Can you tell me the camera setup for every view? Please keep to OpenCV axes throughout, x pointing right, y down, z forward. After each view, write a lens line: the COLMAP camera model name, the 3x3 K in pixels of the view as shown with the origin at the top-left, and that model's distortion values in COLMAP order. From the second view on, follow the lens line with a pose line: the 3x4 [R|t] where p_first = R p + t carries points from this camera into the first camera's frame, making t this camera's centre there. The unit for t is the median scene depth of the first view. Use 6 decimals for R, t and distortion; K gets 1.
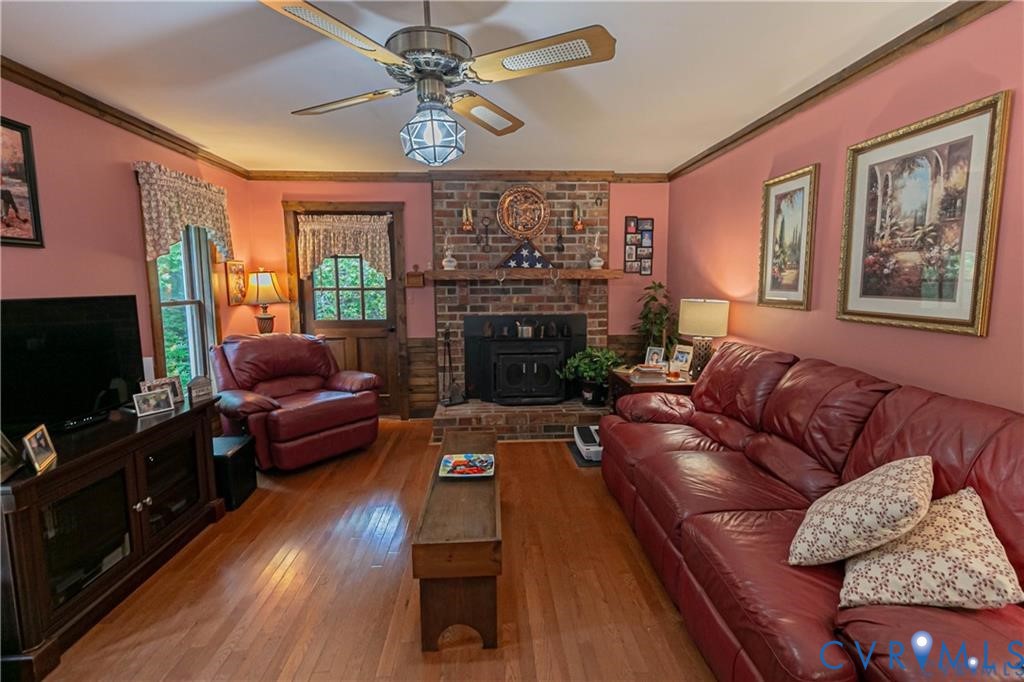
lens RADIAL K [[472.3, 0, 512.0], [0, 472.3, 337.7], [0, 0, 1]] dist [0.008806, -0.002183]
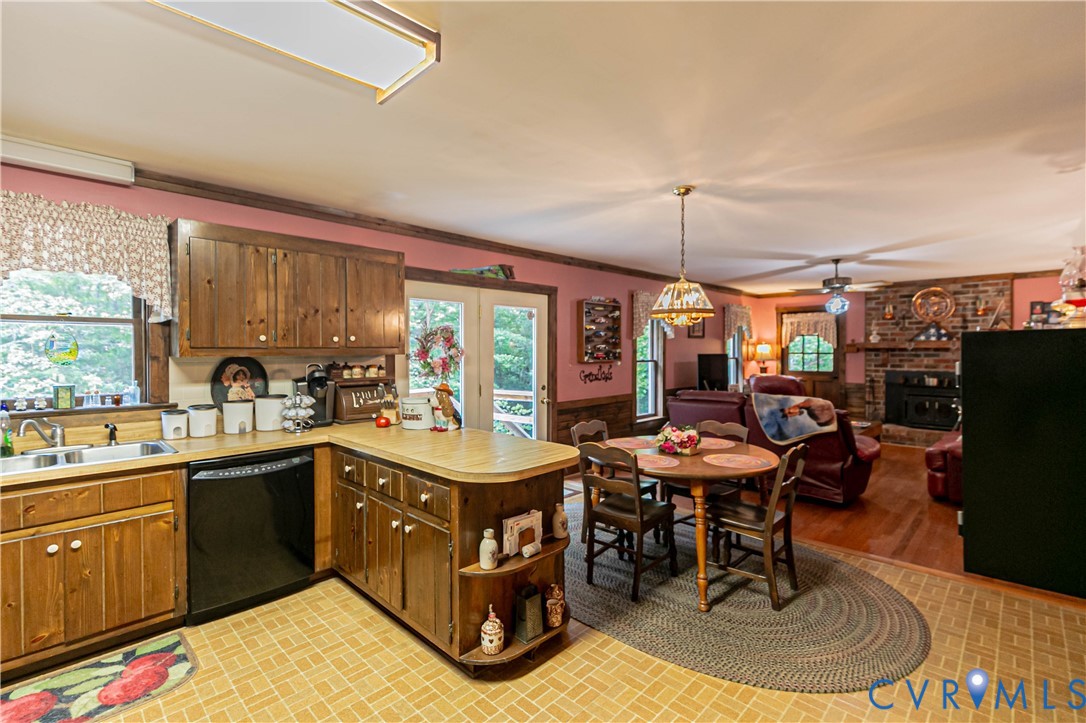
lens RADIAL K [[500.9, 0, 542.6], [0, 500.9, 355.6], [0, 0, 1]] dist [0.008806, -0.002183]
pose [[0.669417, 0.012206, -0.742787, 0.391854], [-0.089645, 0.993886, -0.064457, 0.119813], [0.737459, 0.109735, 0.666418, -1.017120]]
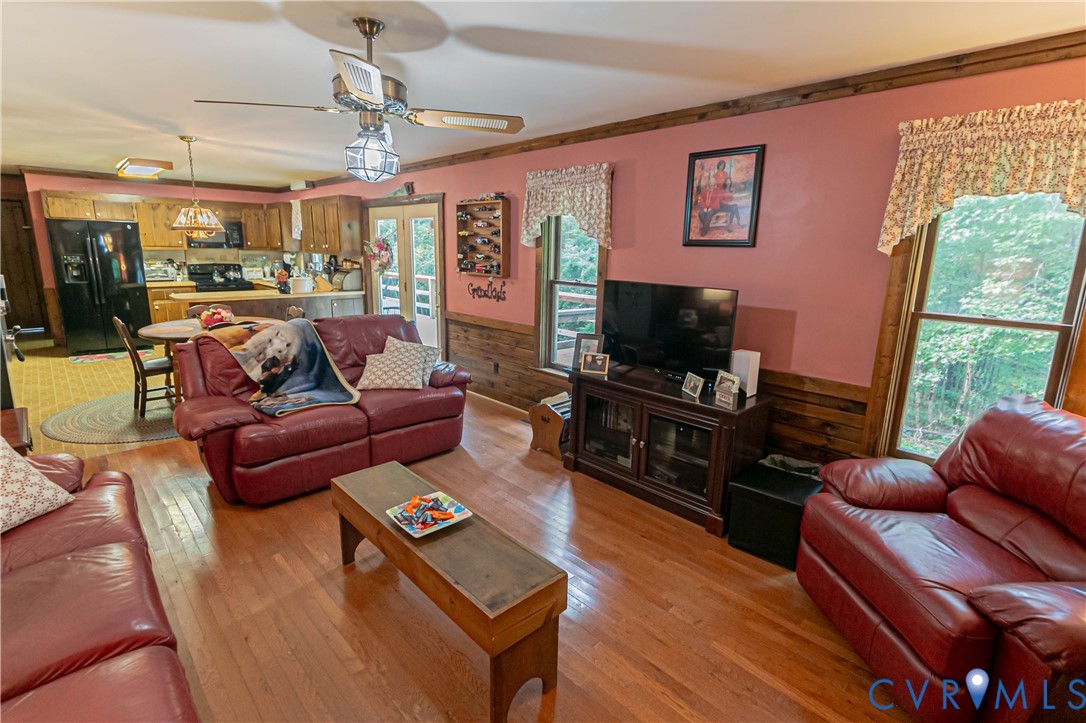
lens RADIAL K [[500.9, 0, 544.4], [0, 500.9, 359.1], [0, 0, 1]] dist [0.008806, -0.002183]
pose [[-0.756871, 0.121168, -0.642235, 0.146750], [-0.104313, 0.947671, 0.301726, -0.133142], [0.645187, 0.295361, -0.704625, 0.880720]]
